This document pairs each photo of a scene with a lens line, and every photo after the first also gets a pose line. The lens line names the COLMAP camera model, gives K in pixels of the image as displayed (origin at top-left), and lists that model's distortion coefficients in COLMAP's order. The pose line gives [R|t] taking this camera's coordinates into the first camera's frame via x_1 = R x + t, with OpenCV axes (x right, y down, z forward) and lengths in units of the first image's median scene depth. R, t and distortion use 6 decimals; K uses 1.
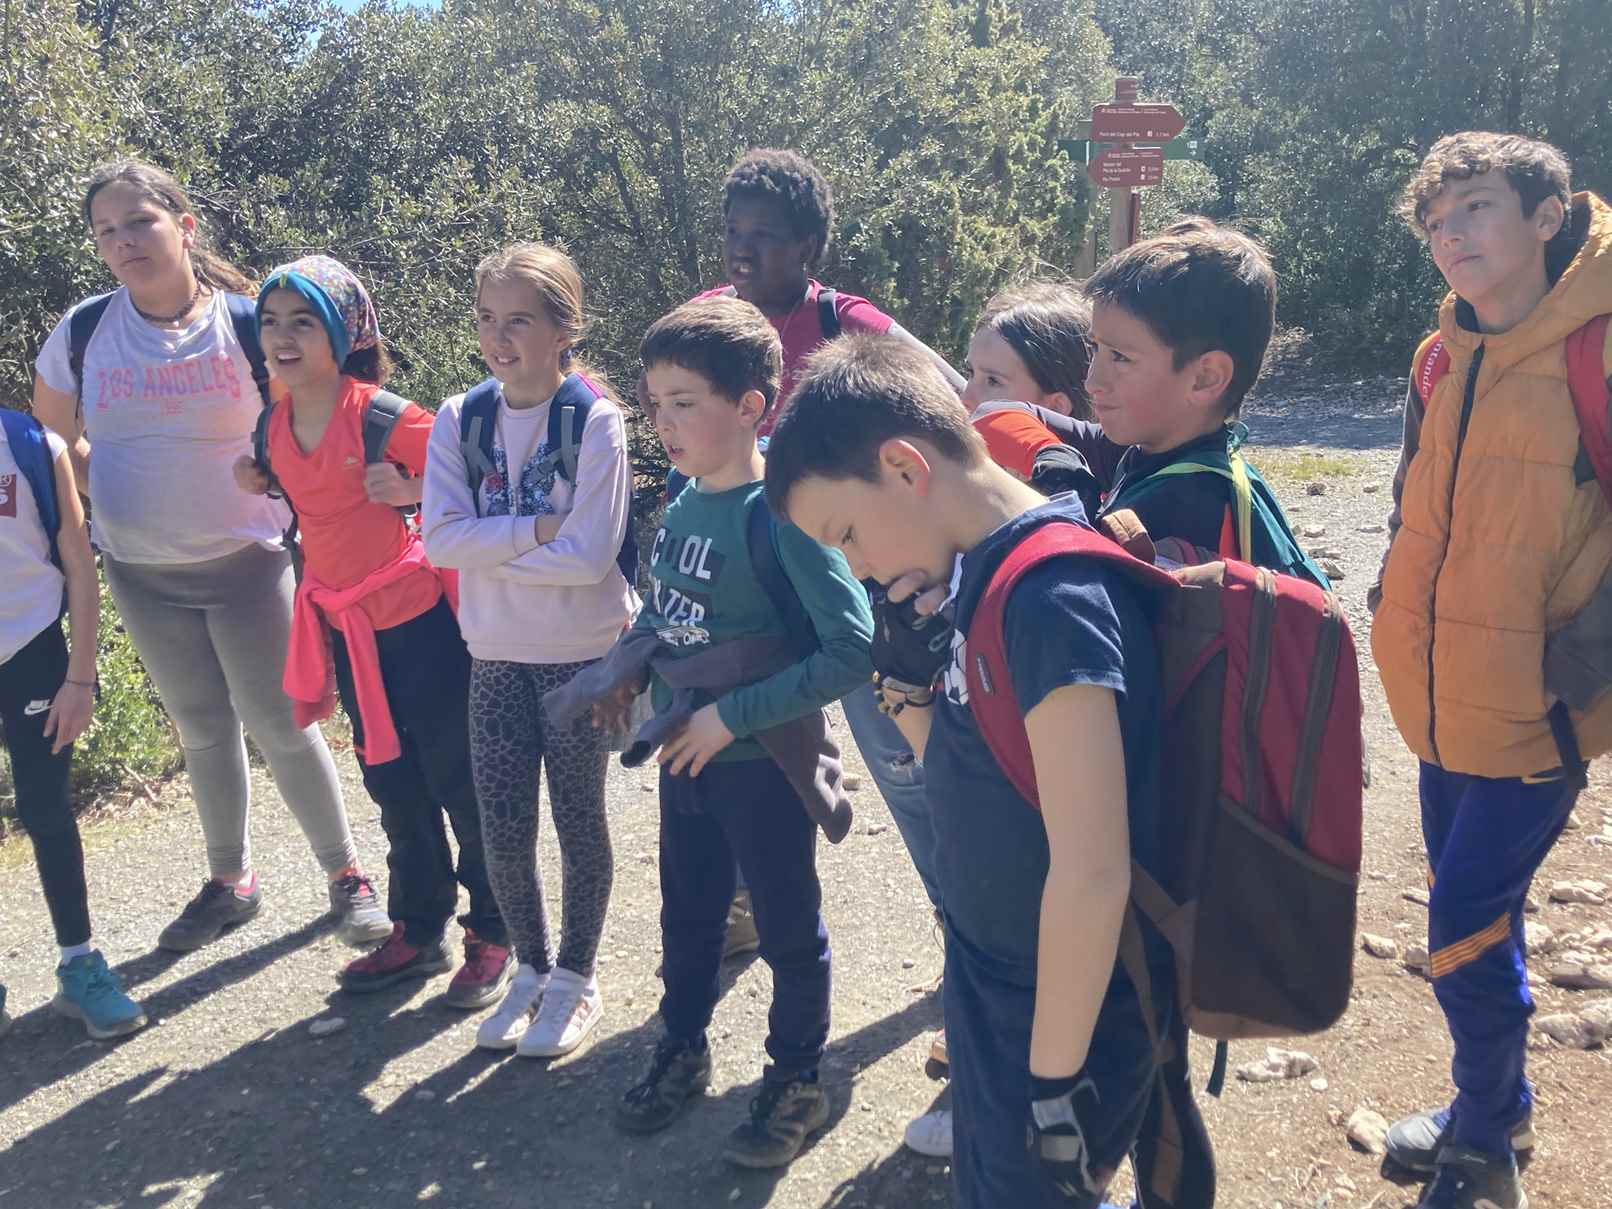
lens RADIAL K [[1702.9, 0, 803.9], [0, 1702.9, 620.3], [0, 0, 1]] dist [-0.010757, 0.000405]
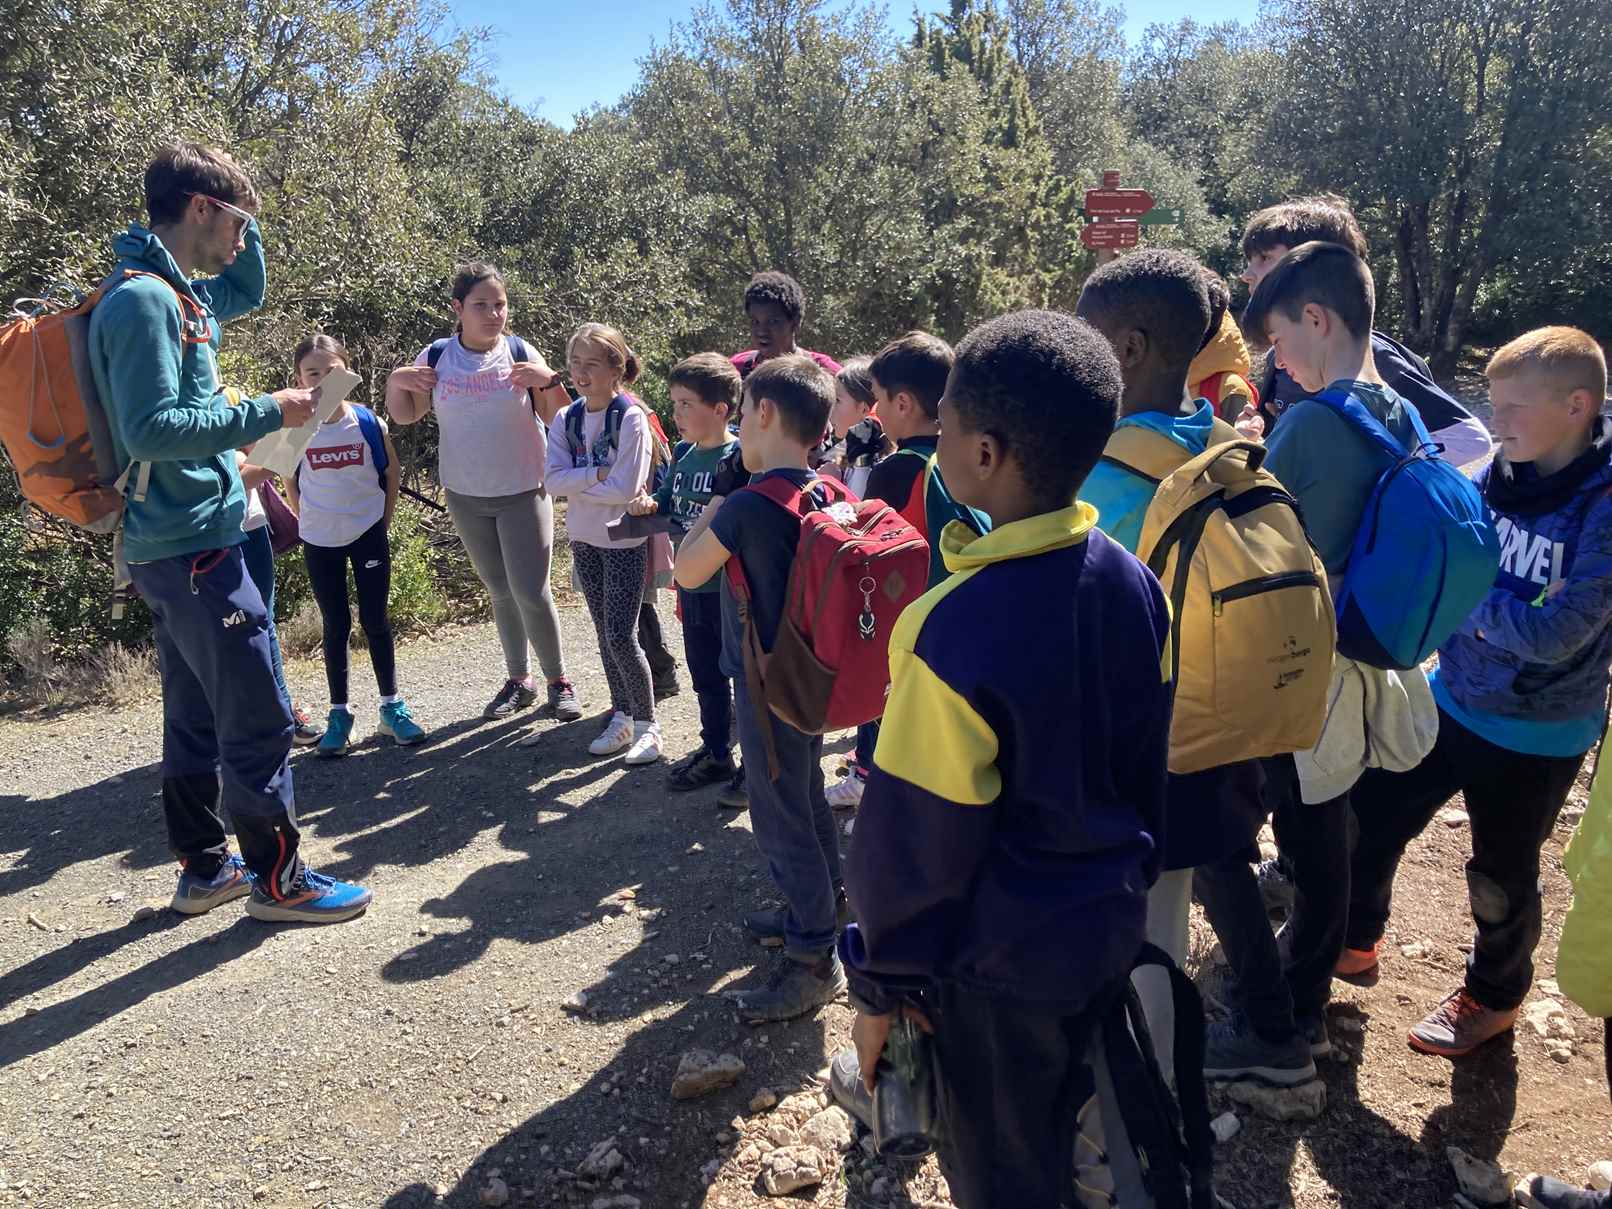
lens RADIAL K [[1275.3, 0, 806.0], [0, 1275.3, 604.5], [0, 0, 1]] dist [-0.005427, 0.006169]
pose [[0.996702, 0.029132, -0.075746, 0.043906], [-0.026432, 0.998988, 0.036403, 0.011178], [0.076730, -0.034281, 0.996462, -0.122347]]
